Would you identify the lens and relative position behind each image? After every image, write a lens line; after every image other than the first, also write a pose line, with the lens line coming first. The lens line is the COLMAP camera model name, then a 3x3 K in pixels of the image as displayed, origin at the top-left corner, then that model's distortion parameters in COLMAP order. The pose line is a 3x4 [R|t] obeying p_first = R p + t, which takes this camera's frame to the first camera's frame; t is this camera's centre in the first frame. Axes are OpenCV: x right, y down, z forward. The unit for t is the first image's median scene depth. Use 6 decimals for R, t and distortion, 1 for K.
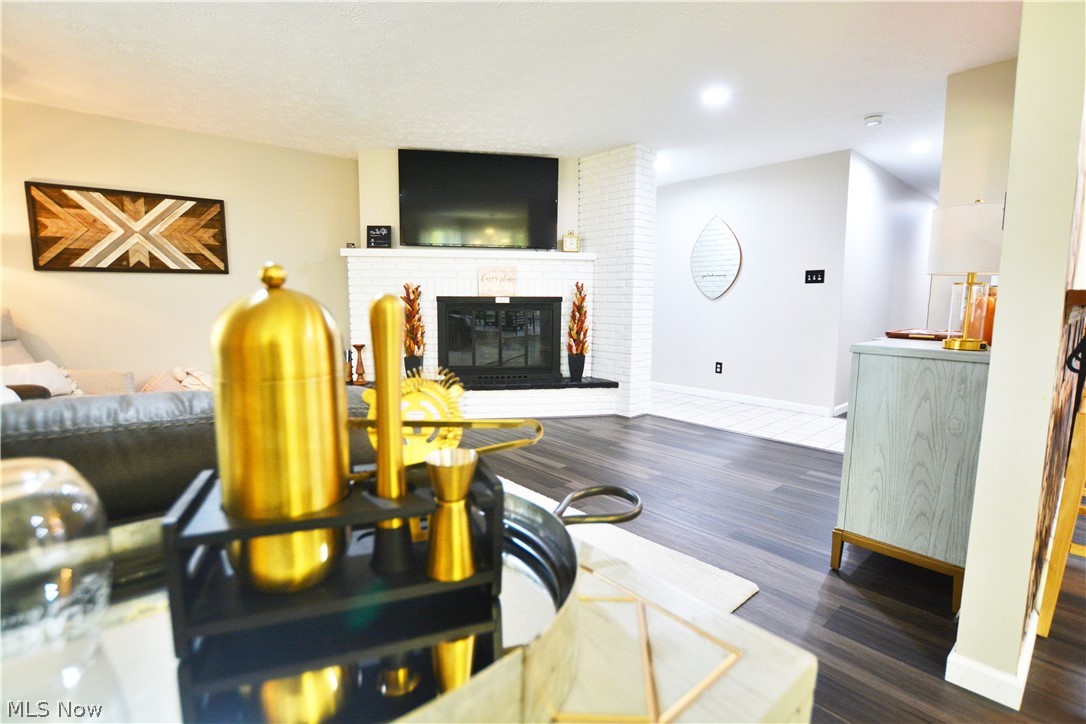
lens RADIAL K [[499.3, 0, 544.2], [0, 499.3, 362.1], [0, 0, 1]] dist [-0.027694, 0.001001]
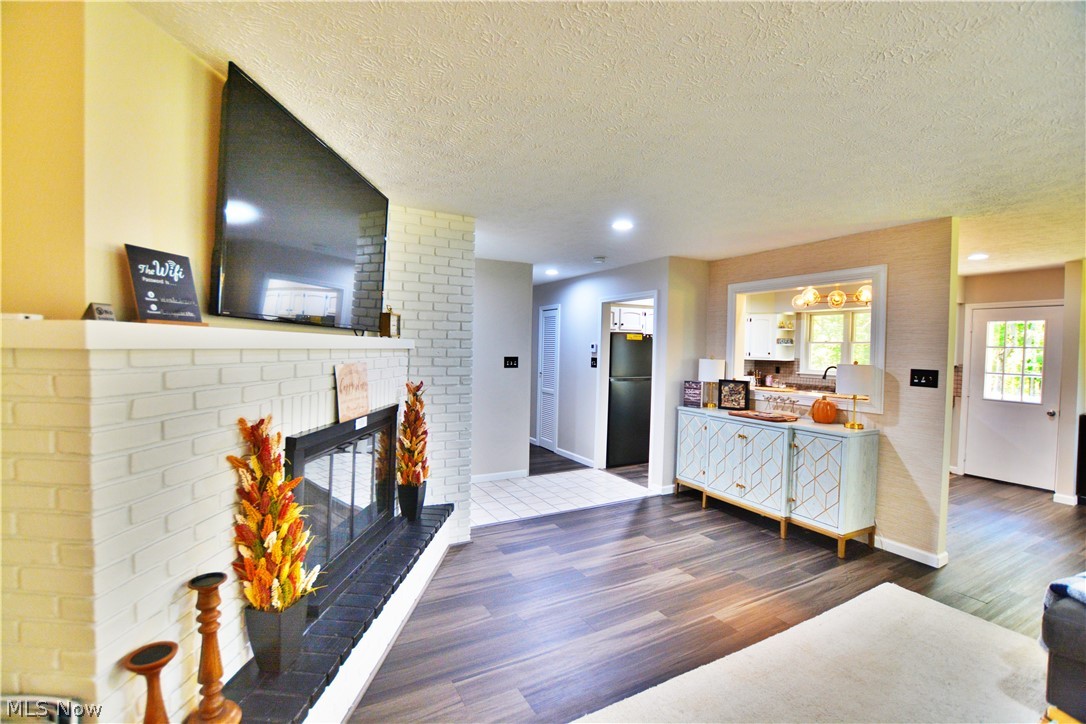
lens RADIAL K [[480.9, 0, 537.9], [0, 480.9, 368.6], [0, 0, 1]] dist [-0.030090, 0.001606]
pose [[0.223835, -0.043774, 0.973644, -0.698684], [0.100623, 0.994690, 0.021588, -0.222499], [-0.969419, 0.093139, 0.227051, 0.859633]]
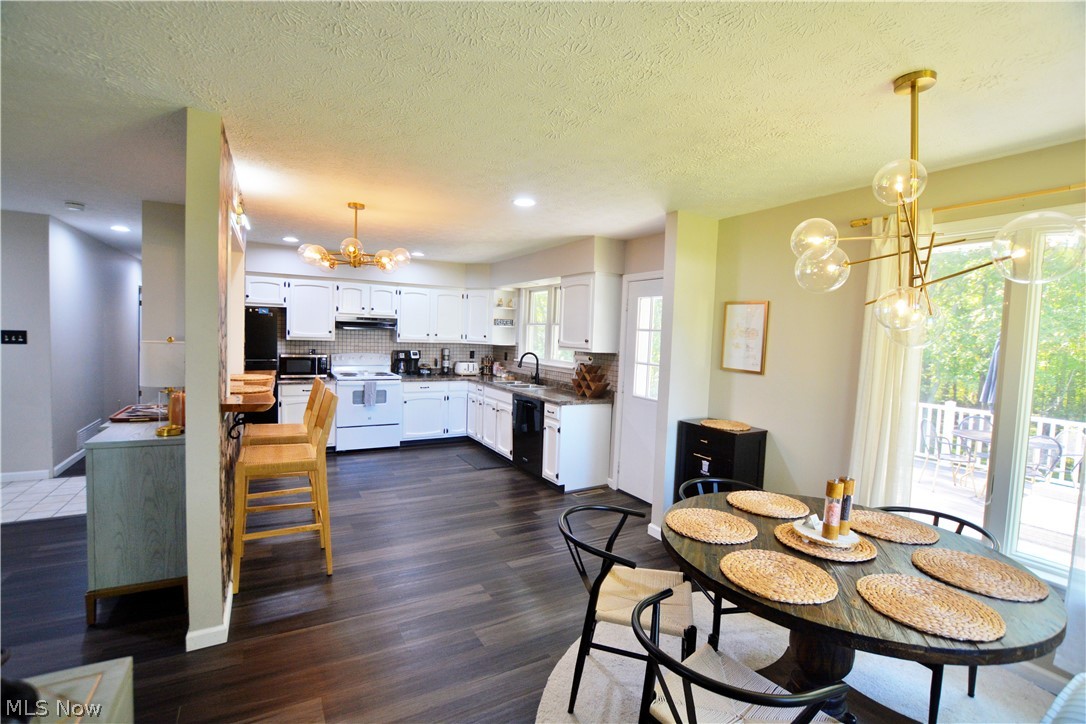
lens RADIAL K [[480.9, 0, 534.7], [0, 480.9, 358.7], [0, 0, 1]] dist [-0.030090, 0.001606]
pose [[0.204026, -0.047338, 0.977820, -0.152039], [0.081188, 0.996208, 0.031288, -0.099581], [-0.975593, 0.073004, 0.207096, -0.193414]]
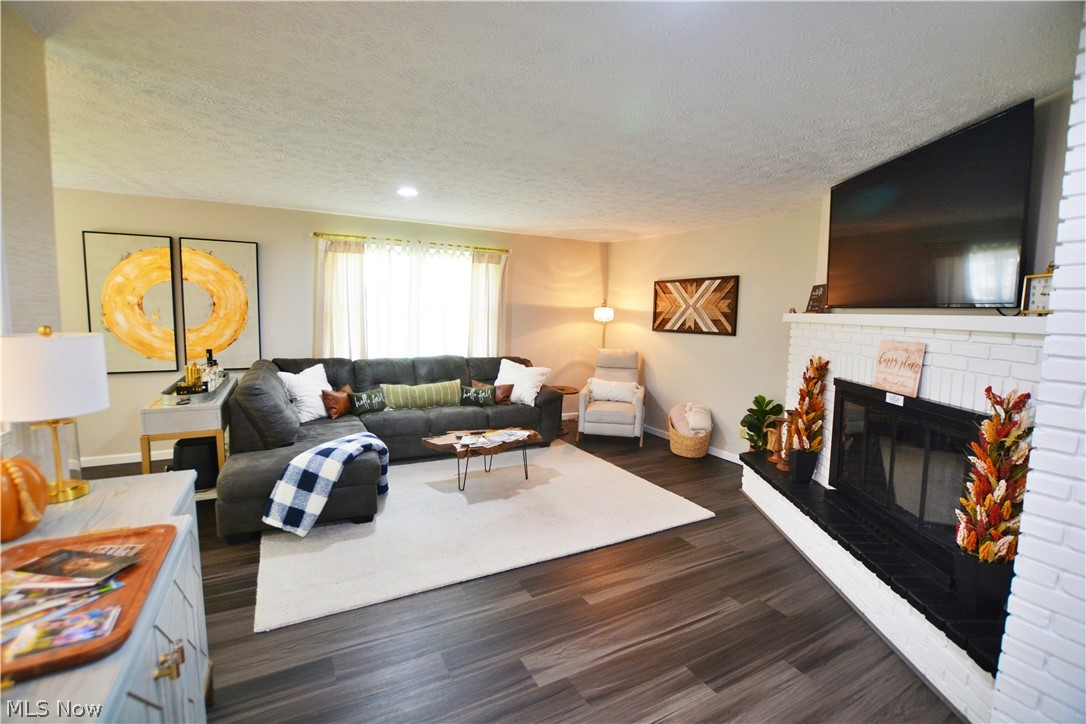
lens RADIAL K [[480.9, 0, 542.5], [0, 480.9, 364.6], [0, 0, 1]] dist [-0.030090, 0.001606]
pose [[-0.206854, 0.098652, -0.973385, 0.665201], [-0.149693, 0.979998, 0.131133, -0.219219], [0.966852, 0.172835, -0.187949, 0.884703]]
